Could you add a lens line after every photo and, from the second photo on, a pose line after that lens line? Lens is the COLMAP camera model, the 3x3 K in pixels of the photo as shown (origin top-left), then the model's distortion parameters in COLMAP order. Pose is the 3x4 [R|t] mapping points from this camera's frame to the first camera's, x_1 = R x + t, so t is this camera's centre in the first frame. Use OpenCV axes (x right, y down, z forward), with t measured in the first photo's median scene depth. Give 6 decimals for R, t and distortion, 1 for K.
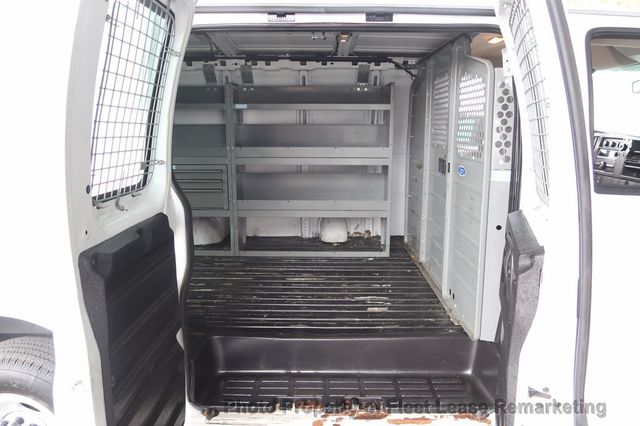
lens RADIAL K [[441.5, 0, 320.9], [0, 441.5, 212.8], [0, 0, 1]] dist [-0.025031, 0.007845]
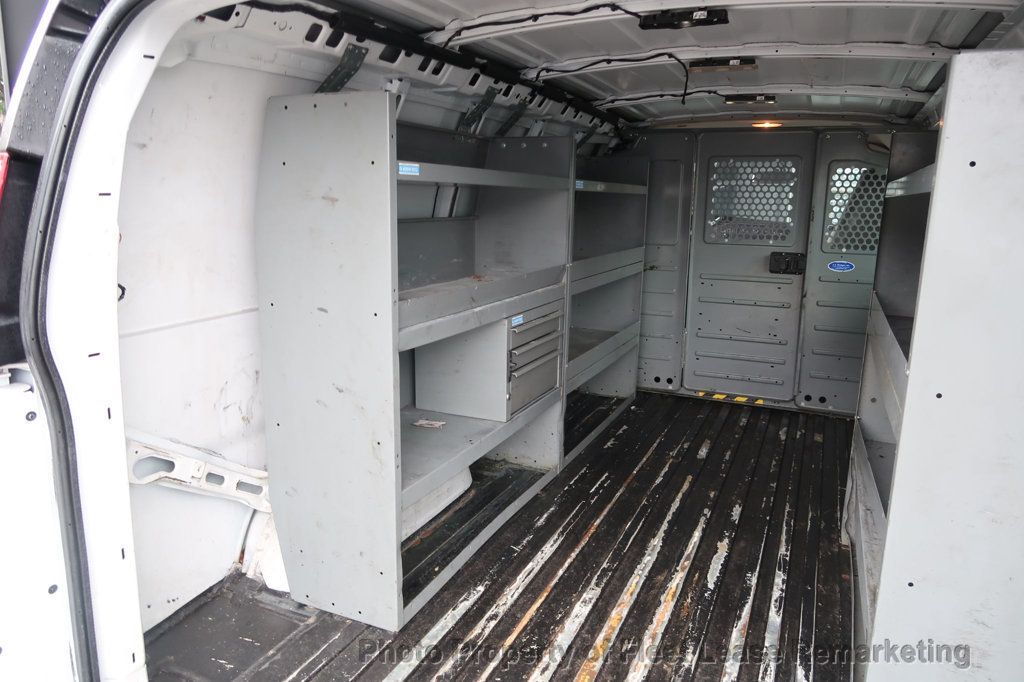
lens RADIAL K [[706.4, 0, 510.0], [0, 706.4, 340.3], [0, 0, 1]] dist [-0.025031, 0.007845]
pose [[0.403699, -0.176992, 0.897609, -0.971587], [0.164180, 0.979197, 0.119240, -0.167438], [-0.900040, 0.099233, 0.424359, 0.711127]]
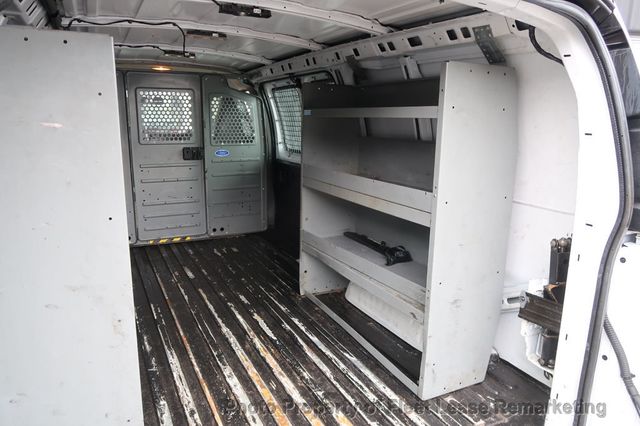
lens RADIAL K [[441.5, 0, 318.5], [0, 441.5, 212.5], [0, 0, 1]] dist [-0.025031, 0.007845]
pose [[-0.458979, -0.196997, 0.866331, -0.970059], [0.158349, 0.941356, 0.297949, -0.230236], [-0.874222, 0.273935, -0.400869, 0.996583]]
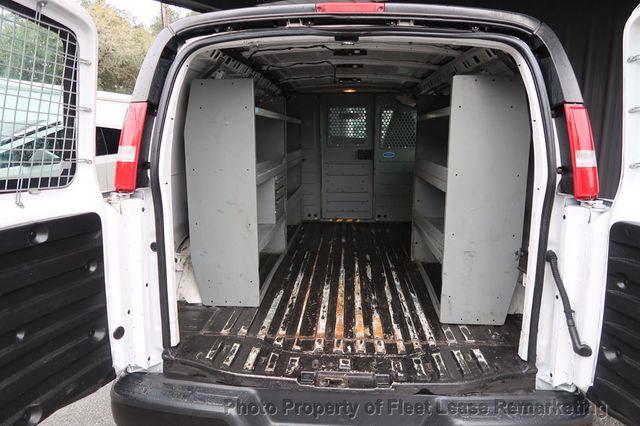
lens RADIAL K [[441.5, 0, 318.3], [0, 441.5, 213.3], [0, 0, 1]] dist [-0.025031, 0.007845]
pose [[0.060723, -0.181030, 0.981601, -1.303373], [0.199171, 0.965837, 0.165802, -0.170665], [-0.978082, 0.185438, 0.094705, 0.829109]]
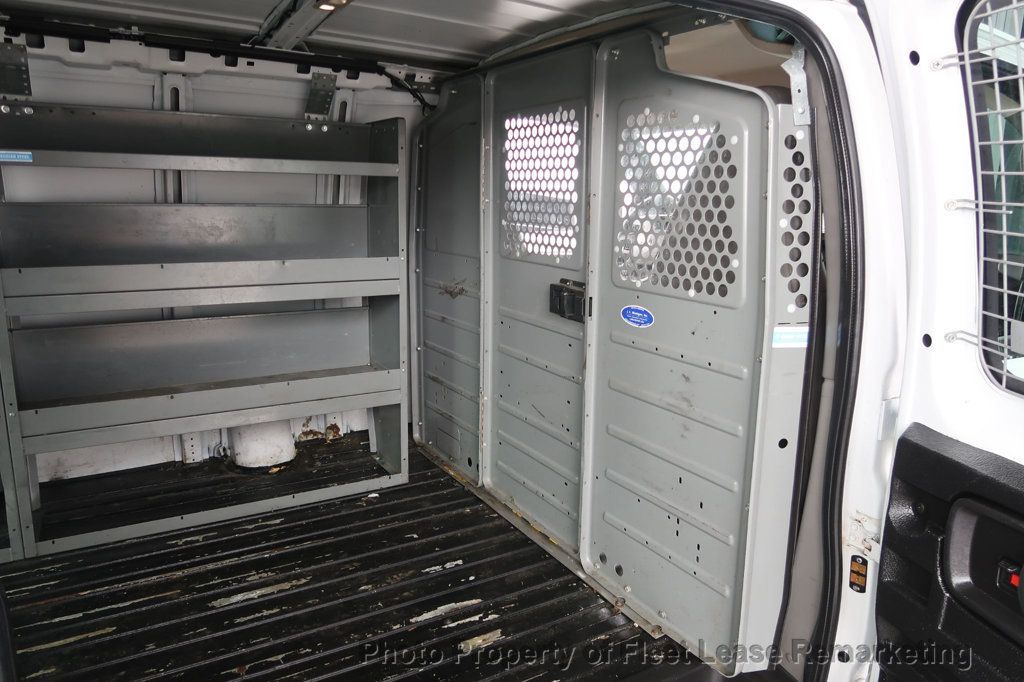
lens RADIAL K [[706.4, 0, 512.5], [0, 706.4, 344.1], [0, 0, 1]] dist [-0.025031, 0.007845]
pose [[0.855663, -0.091687, 0.509348, -0.130793], [0.082302, 0.995764, 0.040986, -0.075404], [-0.510948, 0.006850, 0.859584, 0.289659]]
